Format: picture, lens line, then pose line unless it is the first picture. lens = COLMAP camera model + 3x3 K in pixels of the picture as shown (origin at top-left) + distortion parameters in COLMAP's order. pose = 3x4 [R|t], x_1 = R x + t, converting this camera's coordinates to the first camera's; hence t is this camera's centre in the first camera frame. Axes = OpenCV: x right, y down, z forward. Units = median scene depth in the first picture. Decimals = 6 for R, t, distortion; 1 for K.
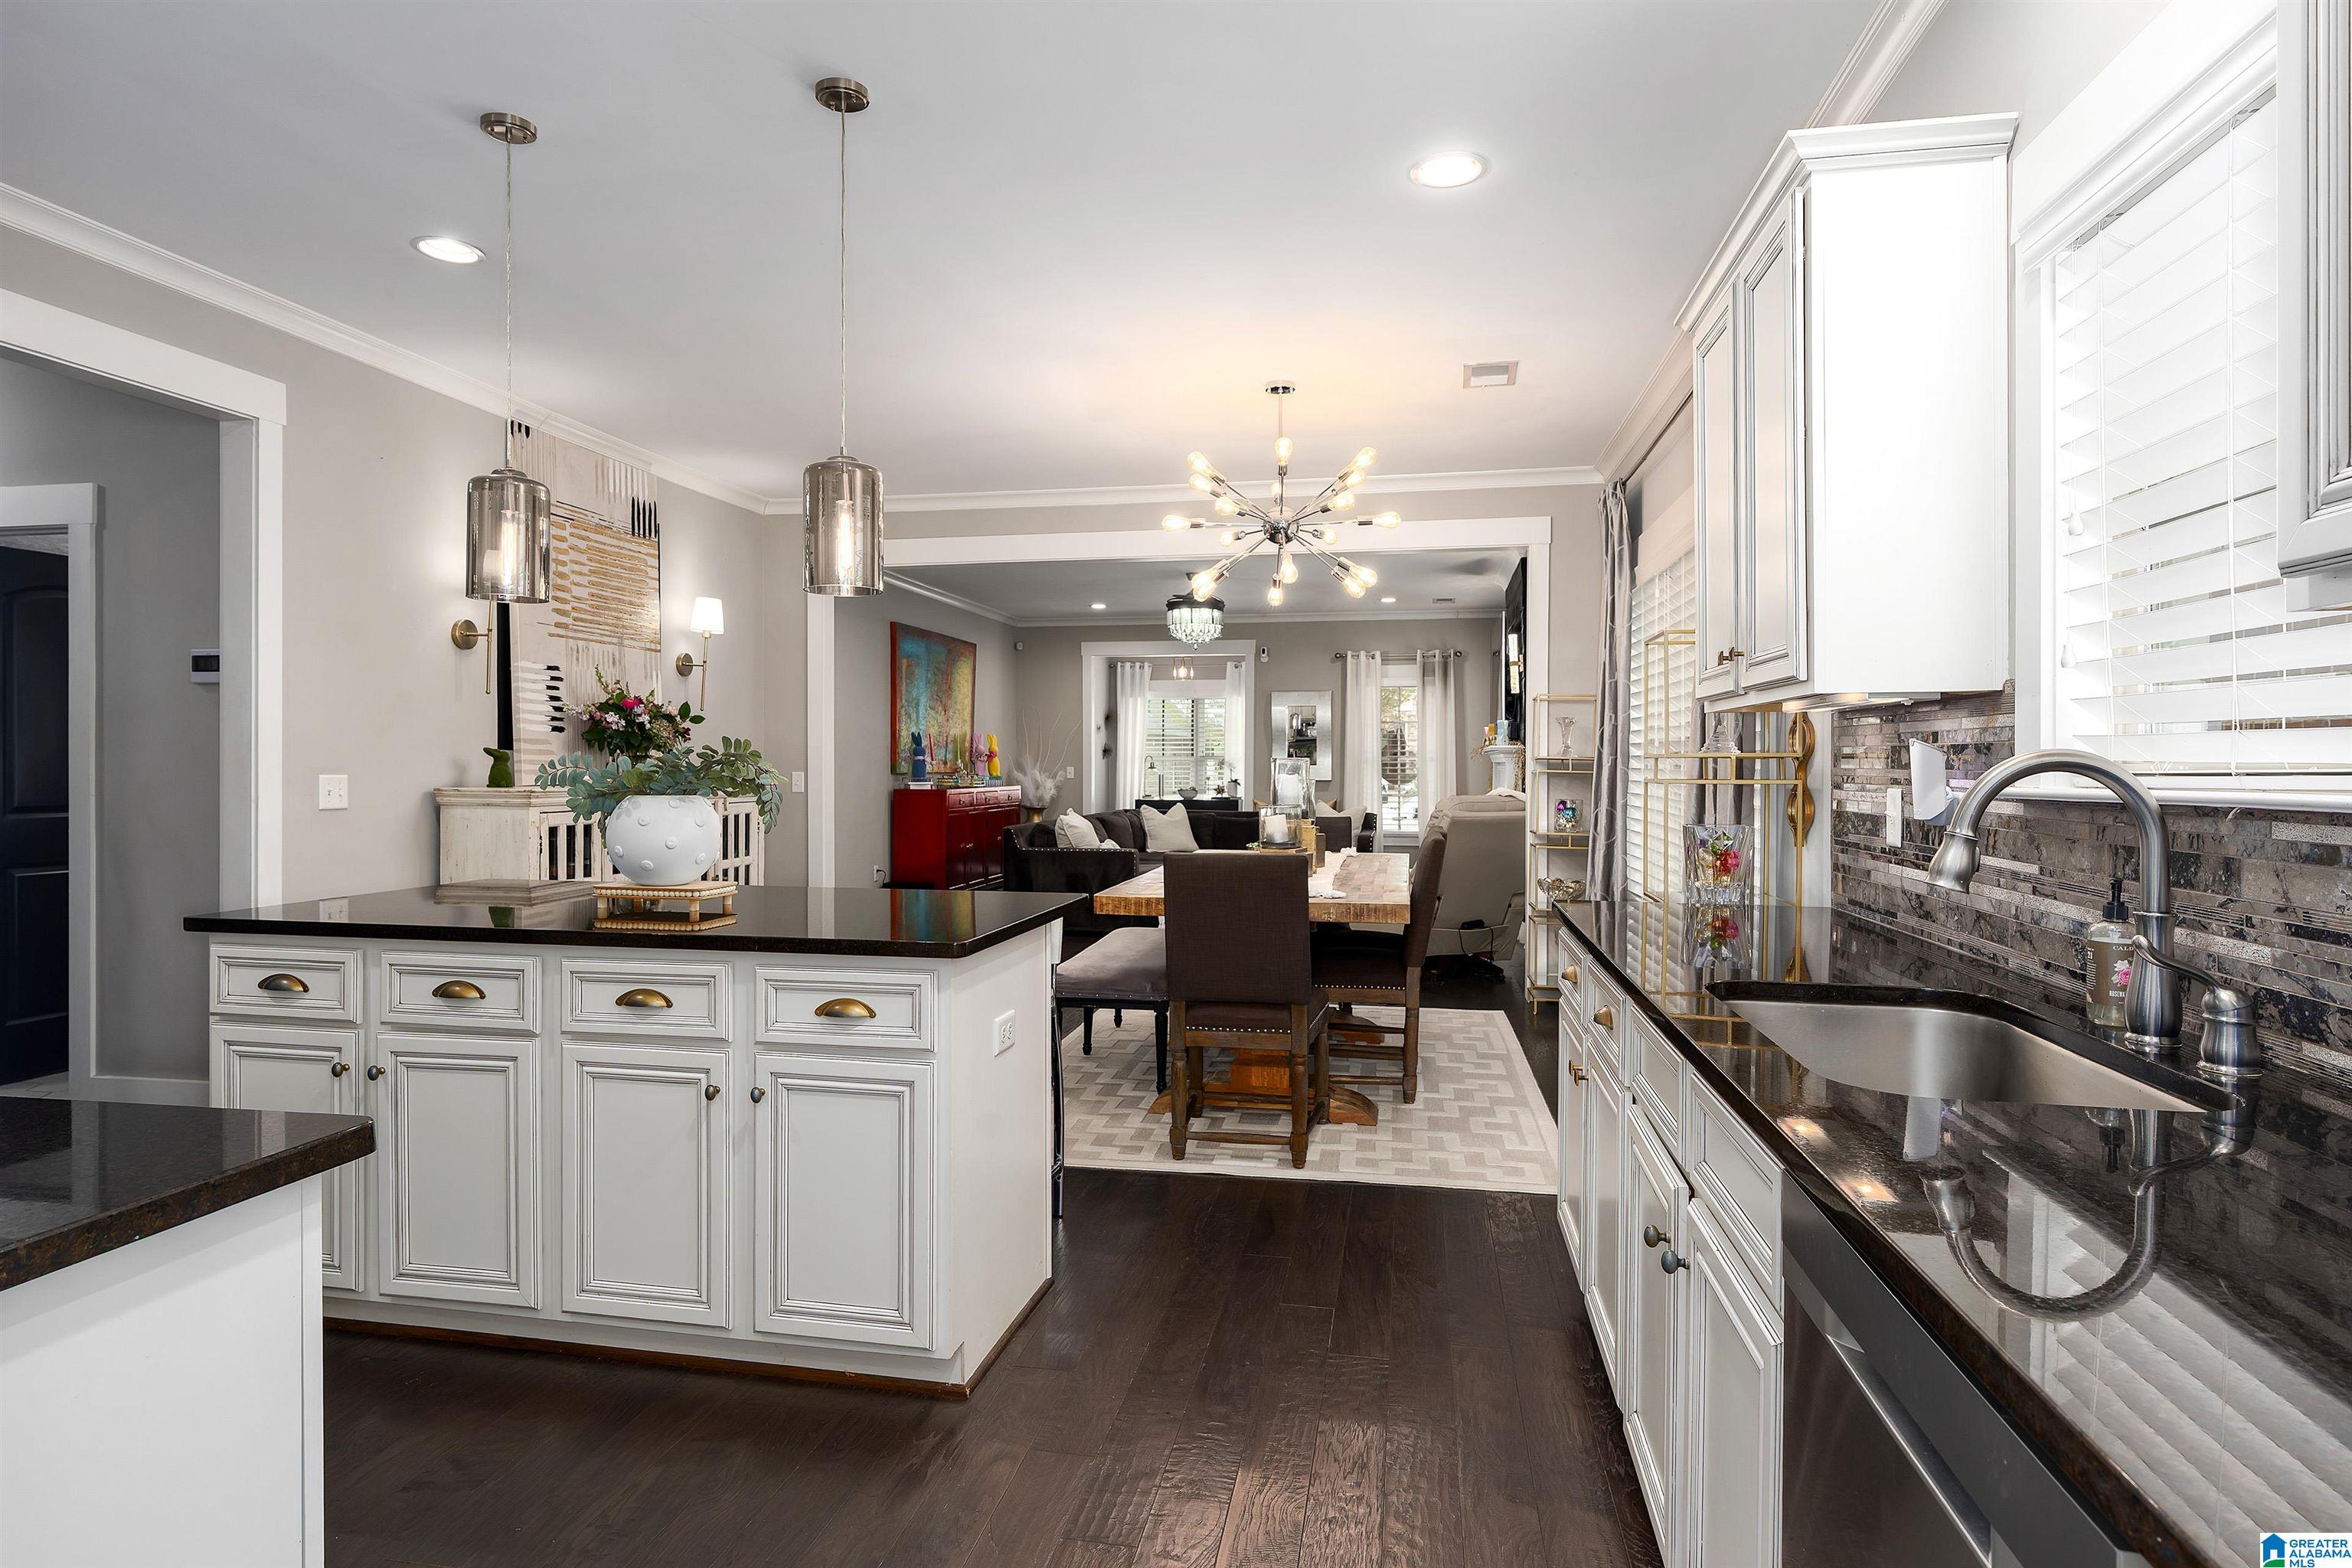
lens RADIAL K [[1262.4, 0, 1167.3], [0, 1262.4, 759.7], [0, 0, 1]] dist [-0.000724, -0.000029]
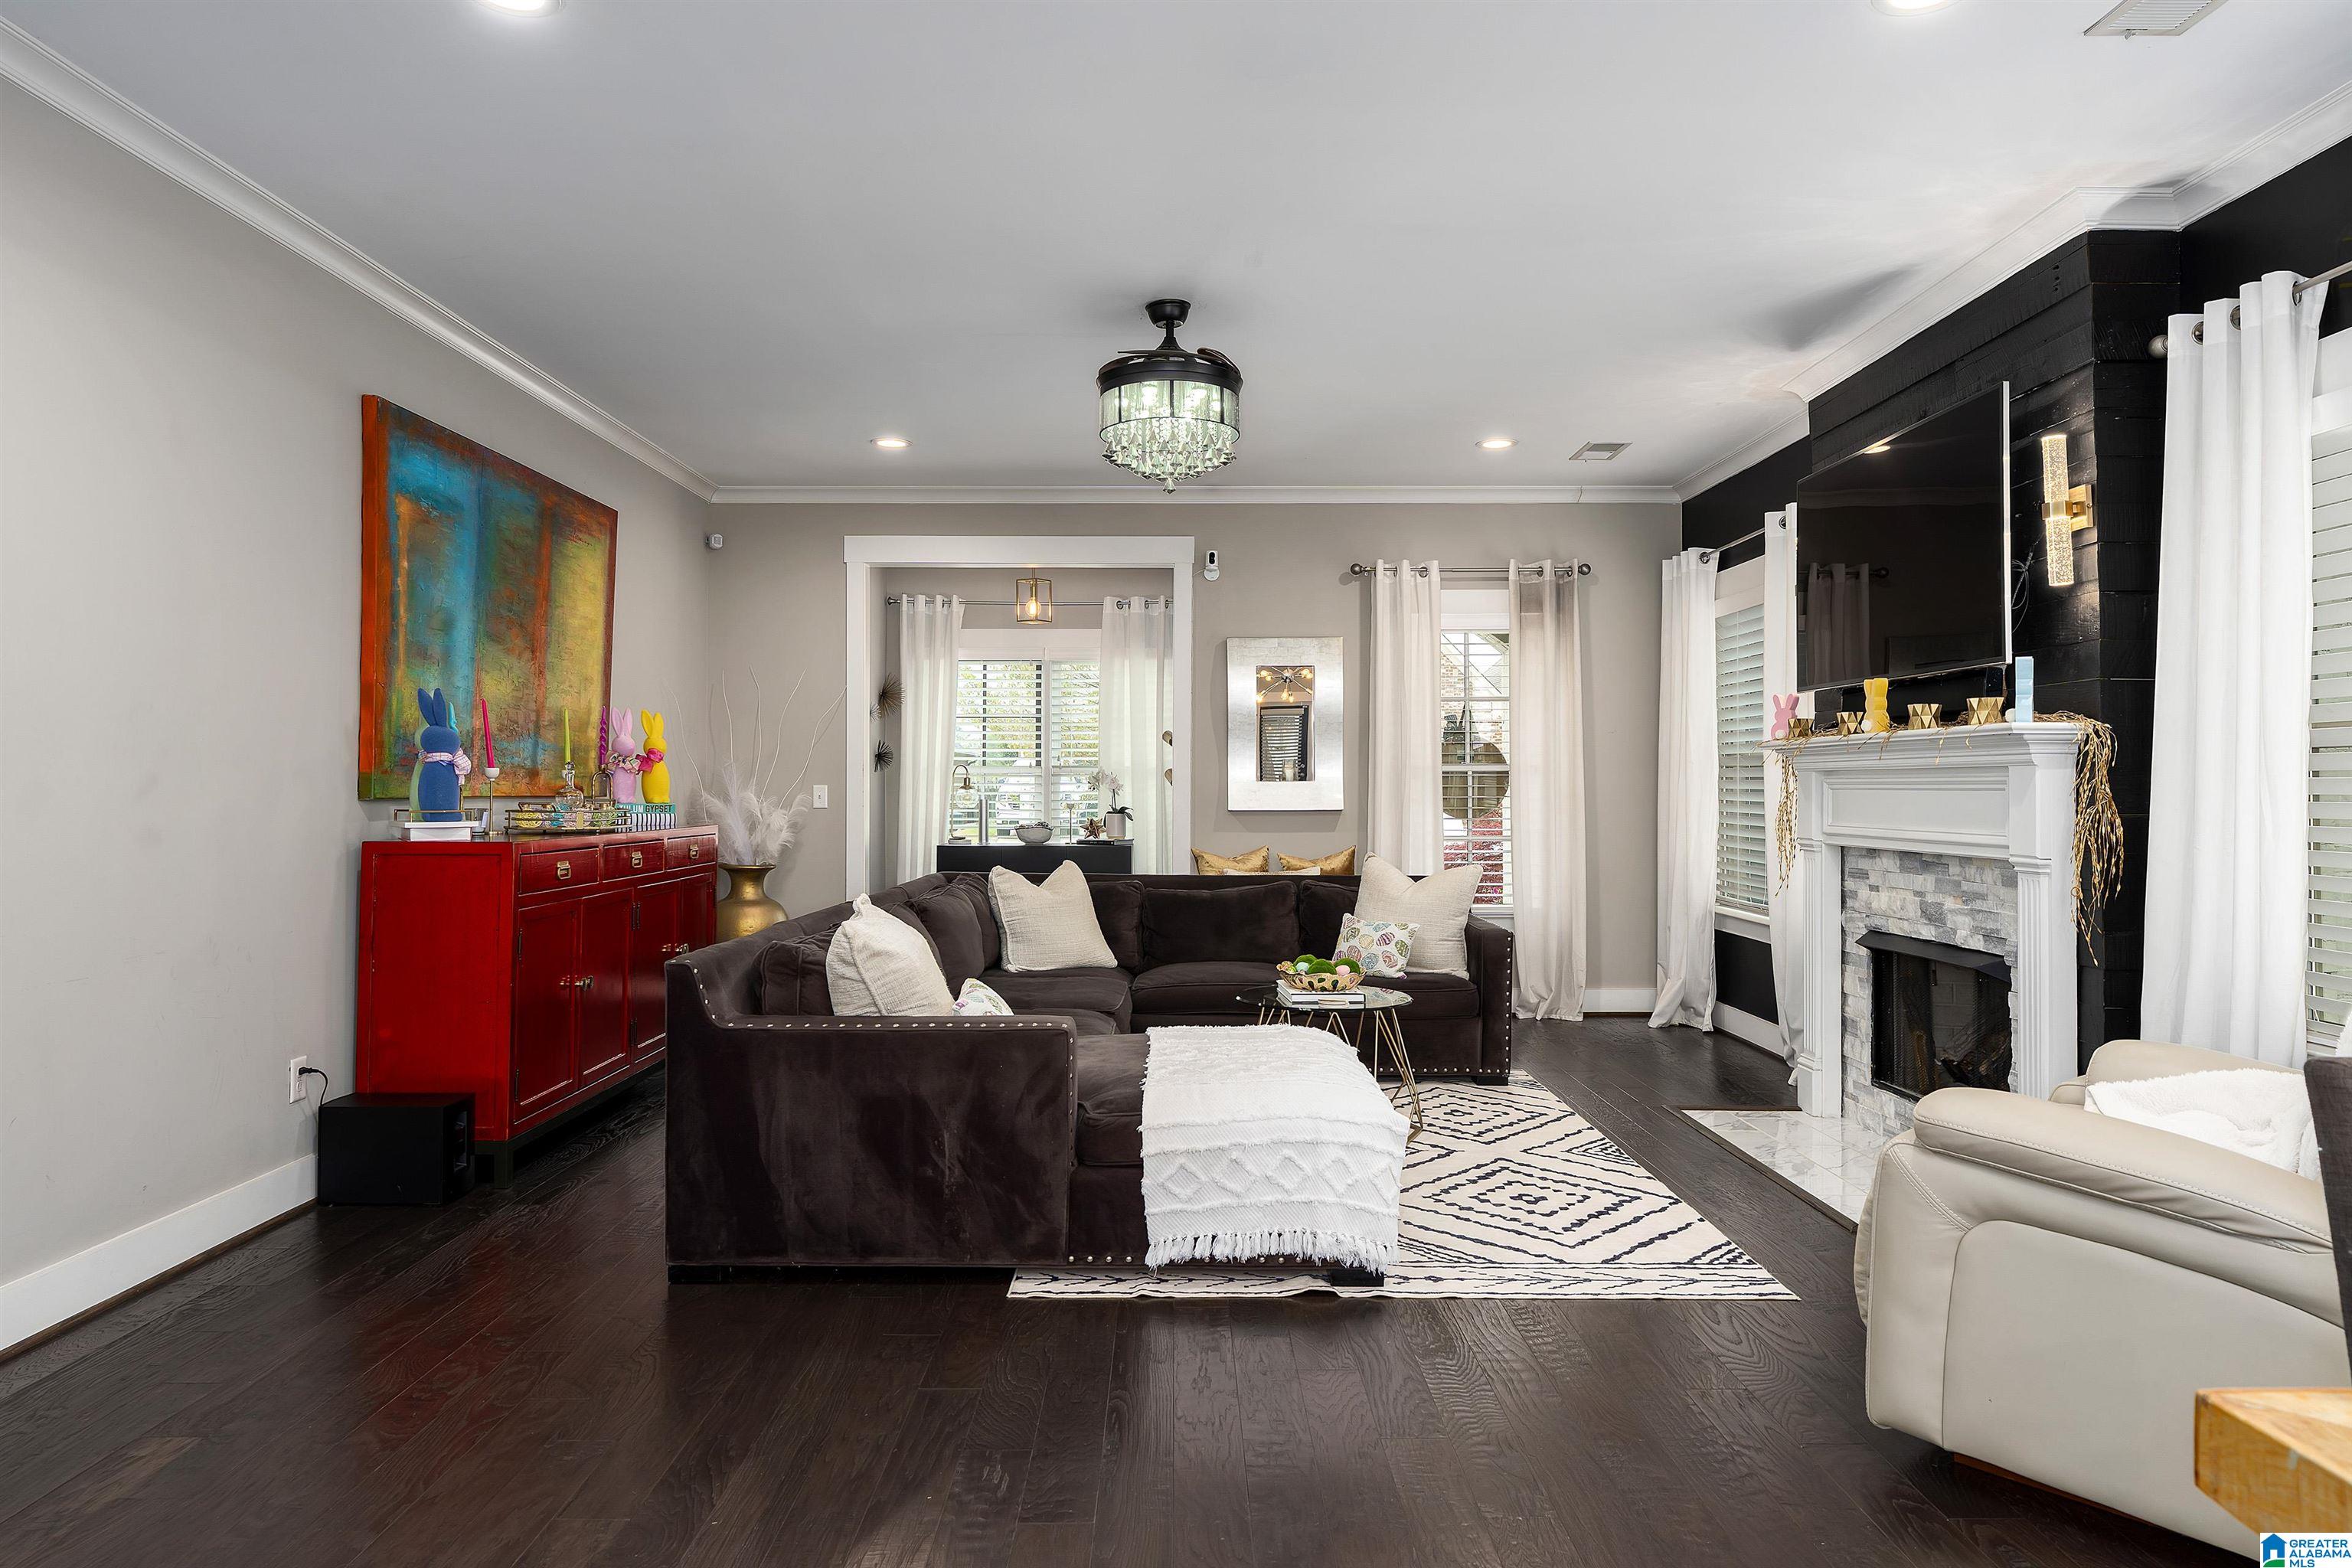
lens RADIAL K [[1467.9, 0, 1176.9], [0, 1467.9, 762.2], [0, 0, 1]] dist [0.001268, 0.000782]
pose [[0.981943, 0.002399, 0.189162, -0.052126], [-0.000047, 0.999923, -0.012437, 0.004302], [-0.189178, 0.012204, 0.981867, 0.434427]]
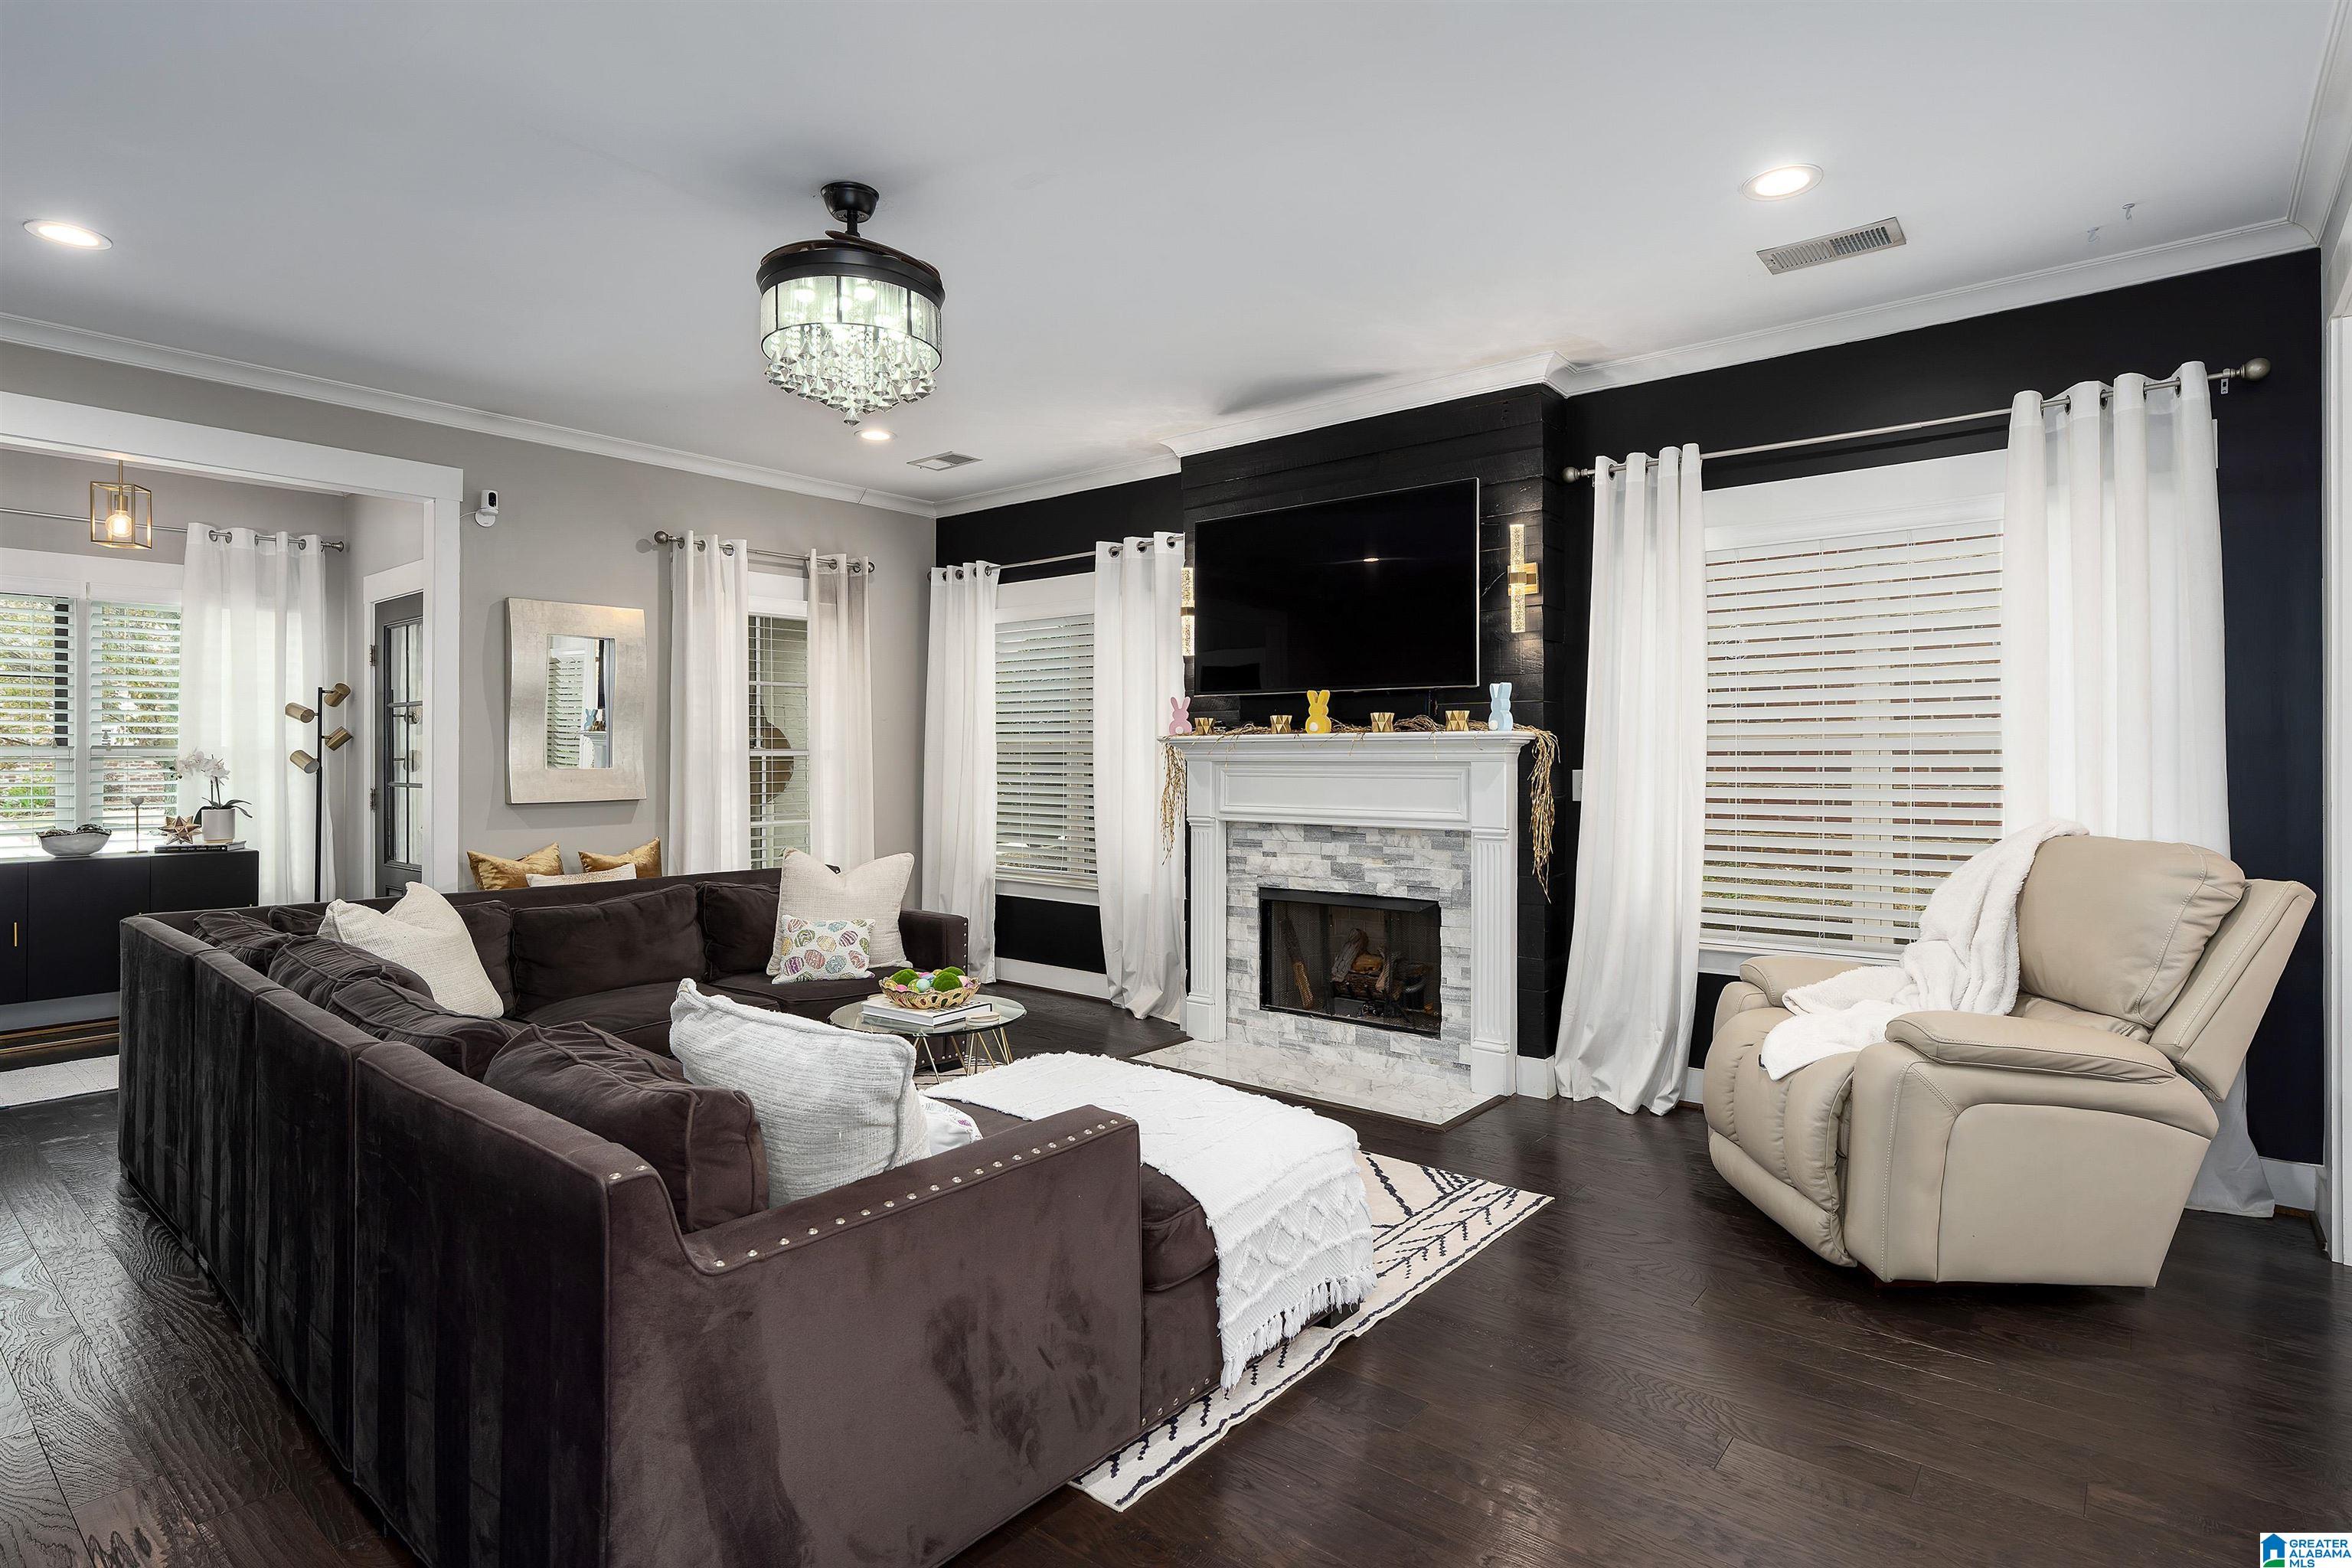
lens RADIAL K [[1188.2, 0, 1182.8], [0, 1188.2, 754.6], [0, 0, 1]] dist [-0.002460, -0.000387]
pose [[0.479966, -0.001077, 0.877287, -0.168489], [-0.001509, 0.999997, 0.002053, -0.001765], [-0.877286, -0.002309, 0.479962, 0.629170]]
